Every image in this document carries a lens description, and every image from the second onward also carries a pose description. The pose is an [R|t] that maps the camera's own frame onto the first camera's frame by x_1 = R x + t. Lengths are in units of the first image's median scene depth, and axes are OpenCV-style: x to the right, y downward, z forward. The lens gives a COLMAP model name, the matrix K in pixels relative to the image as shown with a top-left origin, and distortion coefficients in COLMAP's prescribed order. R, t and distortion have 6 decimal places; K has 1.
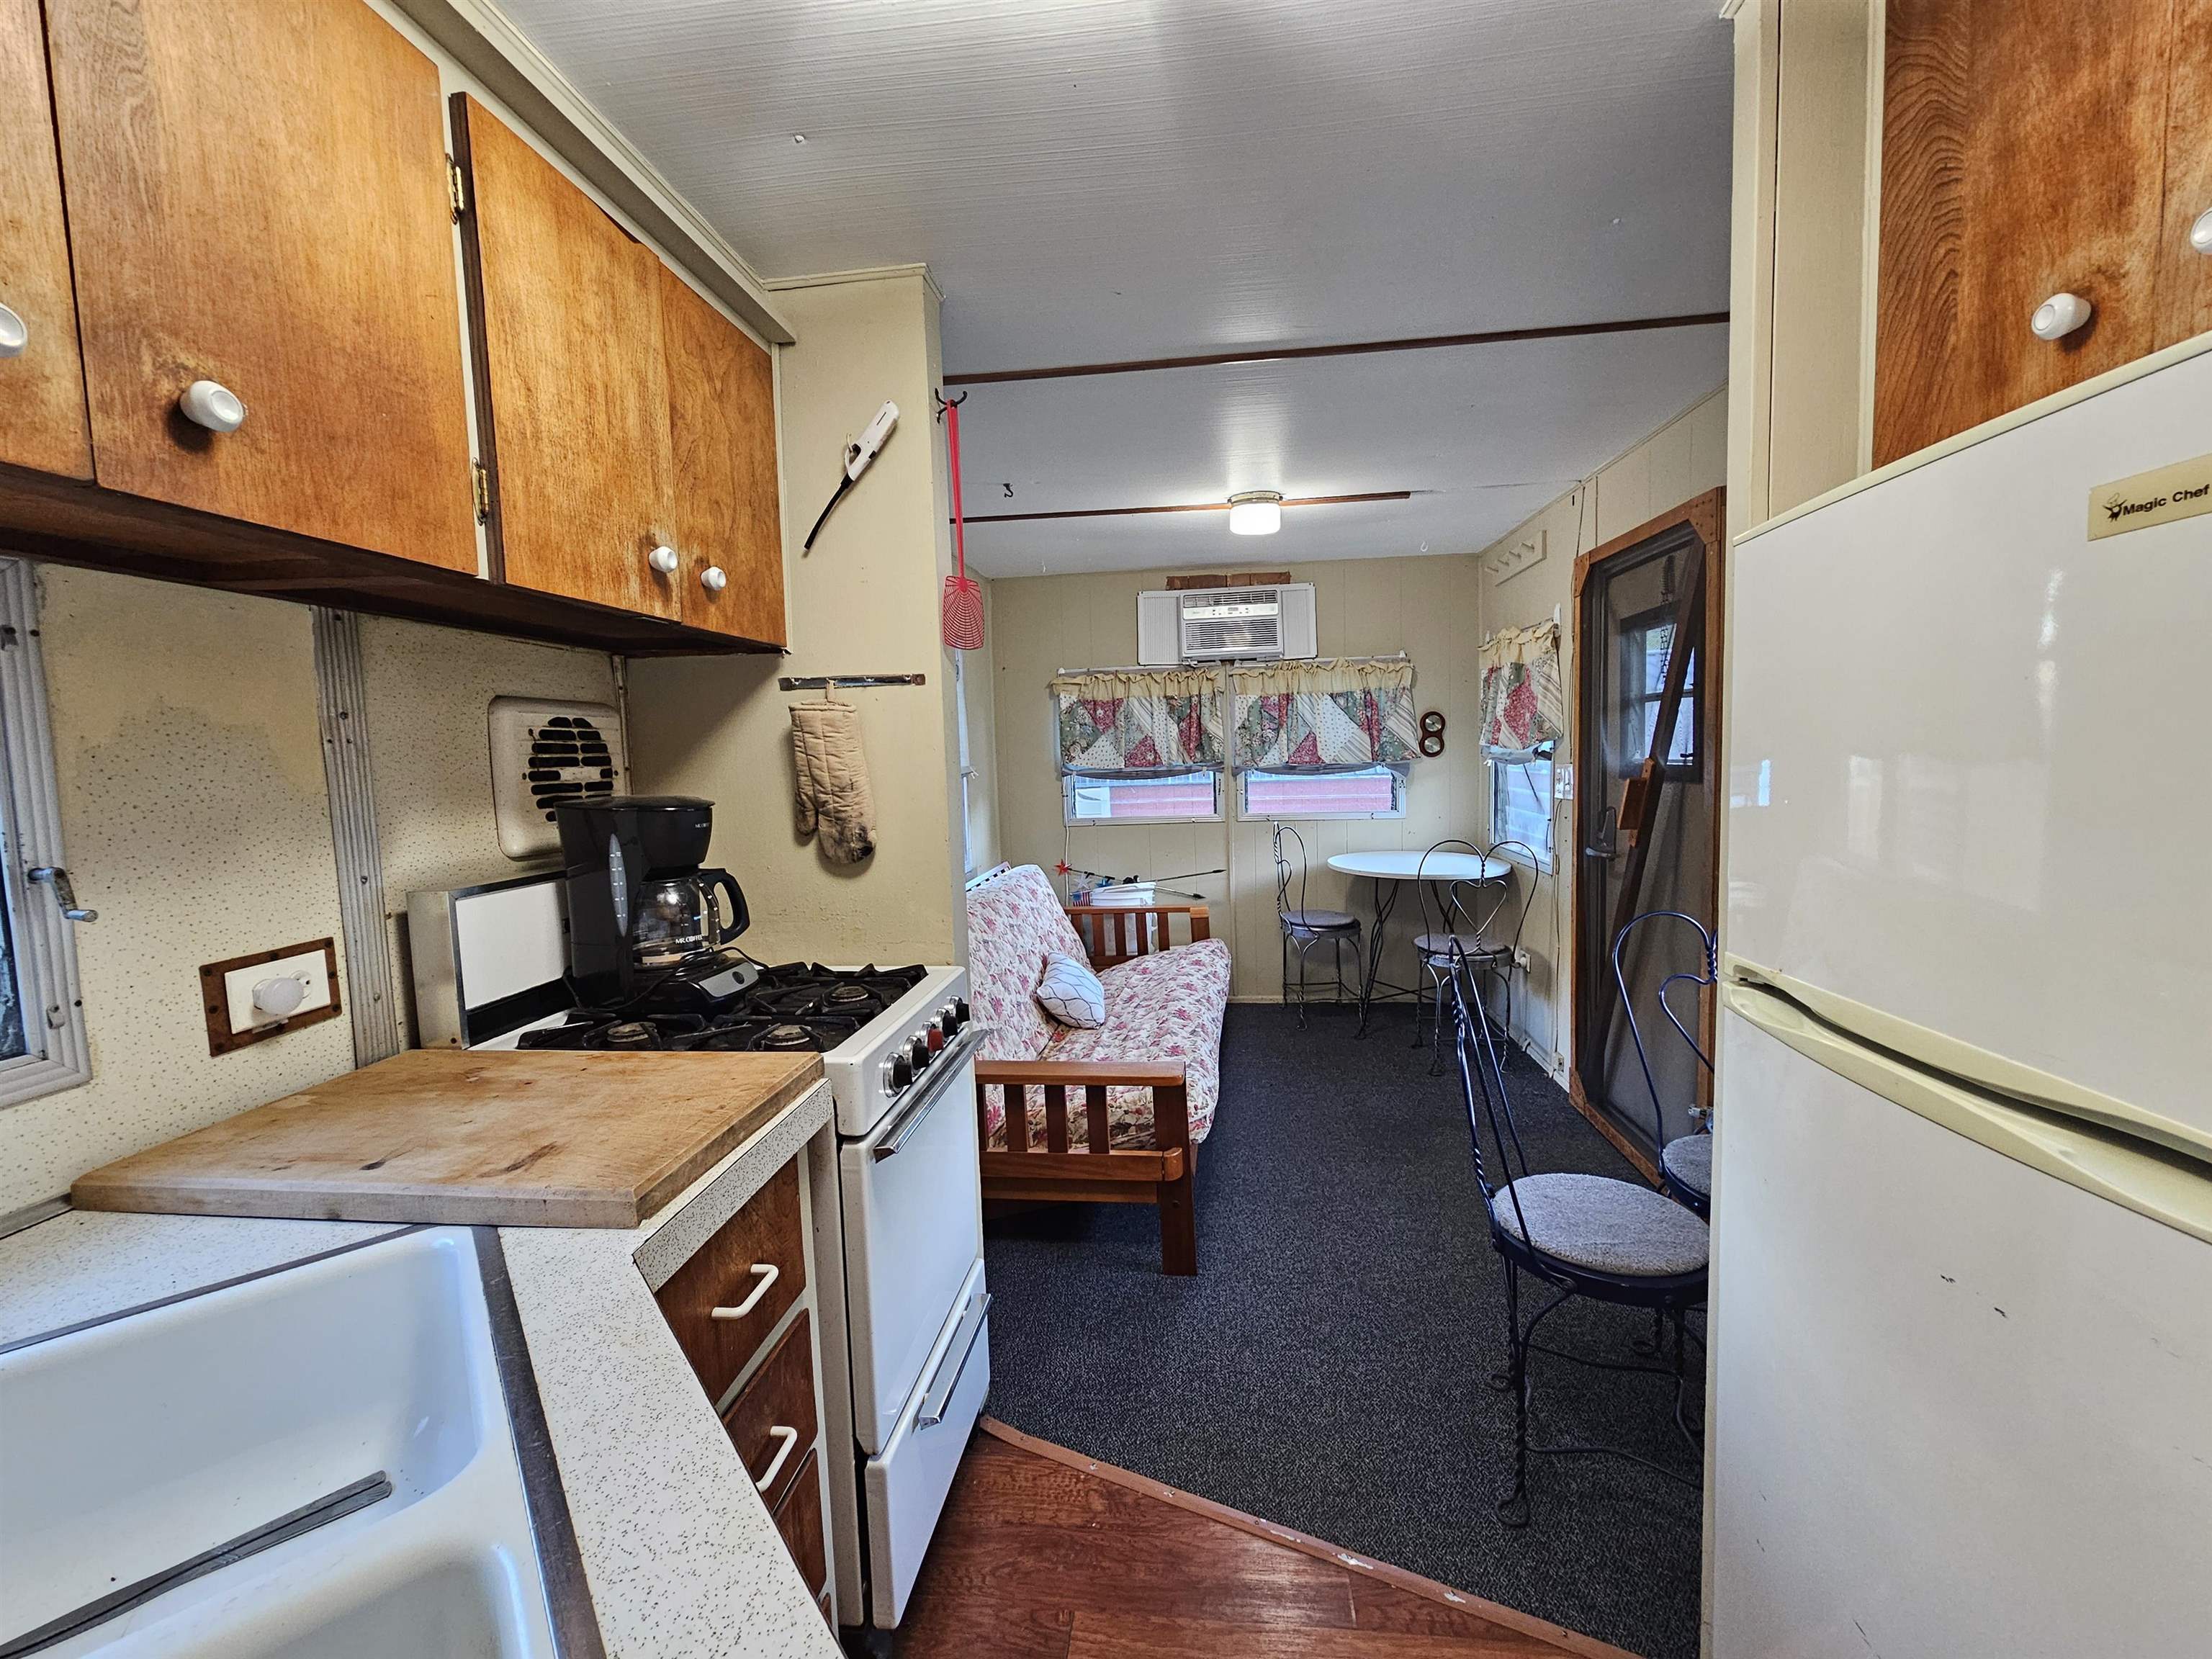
lens RADIAL K [[910.7, 0, 1107.6], [0, 910.7, 828.4], [0, 0, 1]] dist [-0.001211, 0.000152]
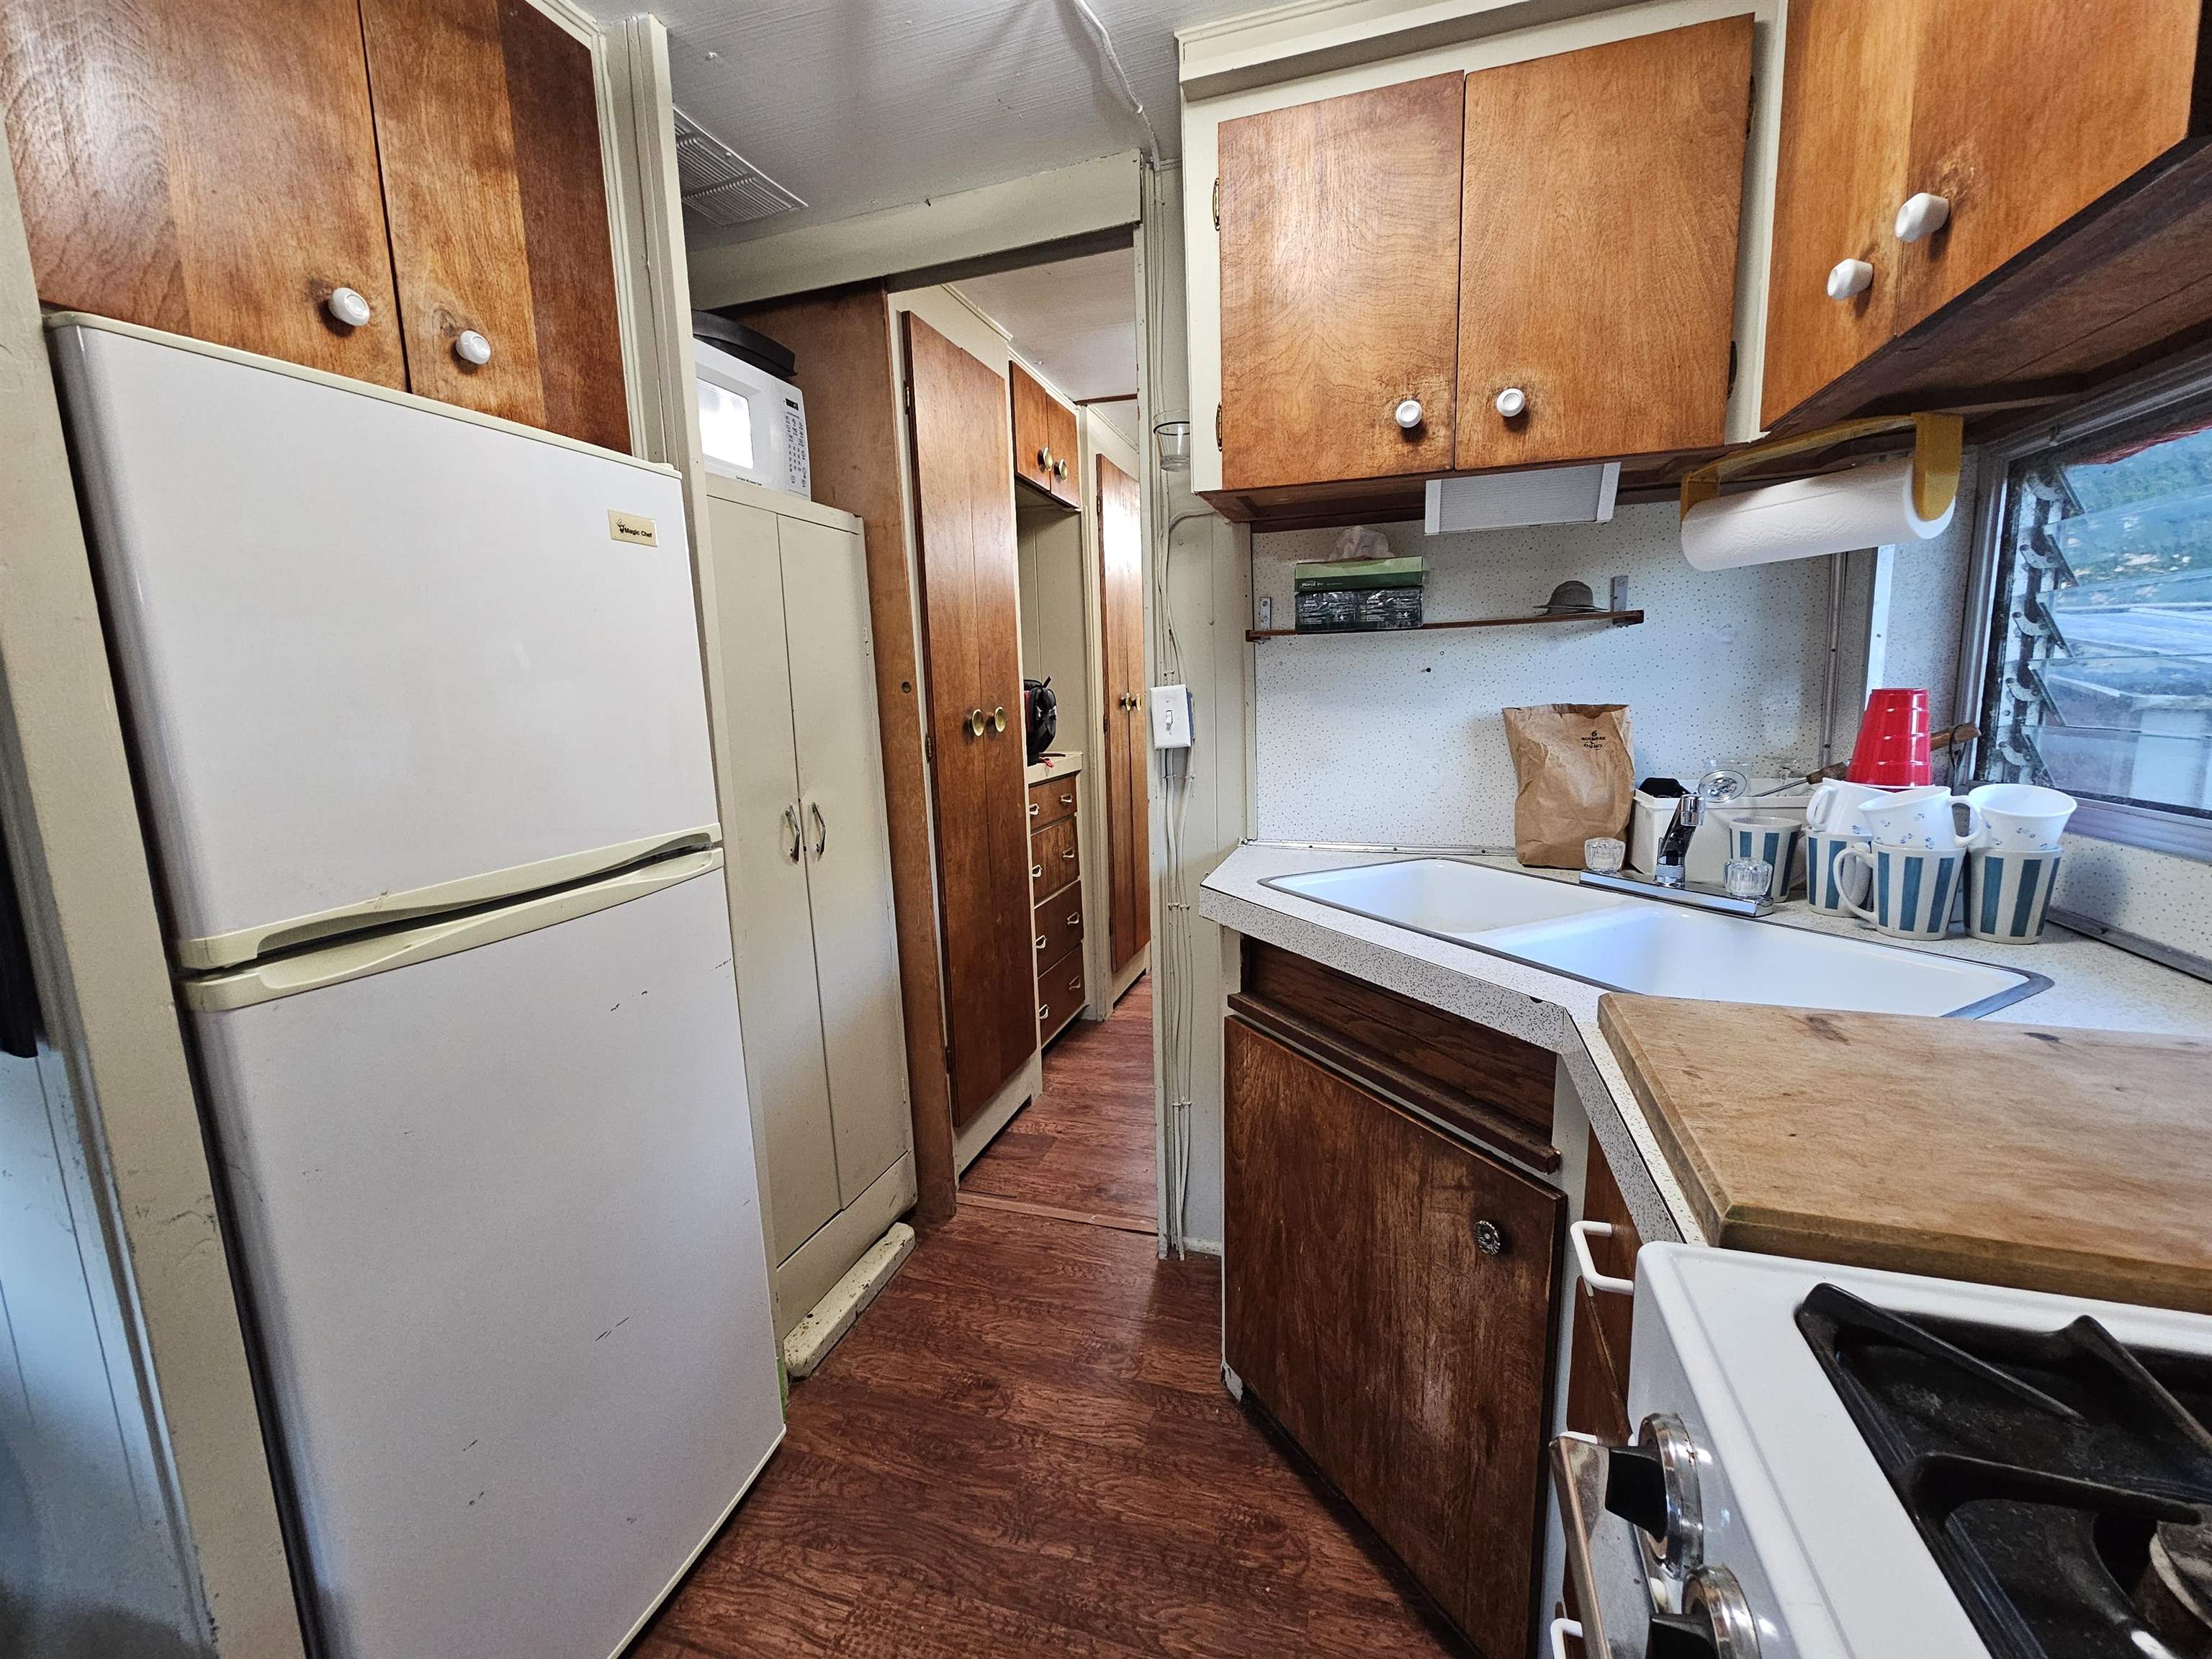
lens RADIAL K [[910.7, 0, 1100.9], [0, 910.7, 827.6], [0, 0, 1]] dist [-0.001211, 0.000152]
pose [[-0.975978, 0.034276, 0.215158, -0.125138], [0.083564, 0.970912, 0.224380, -0.042096], [-0.201208, 0.236969, -0.950453, 1.358932]]
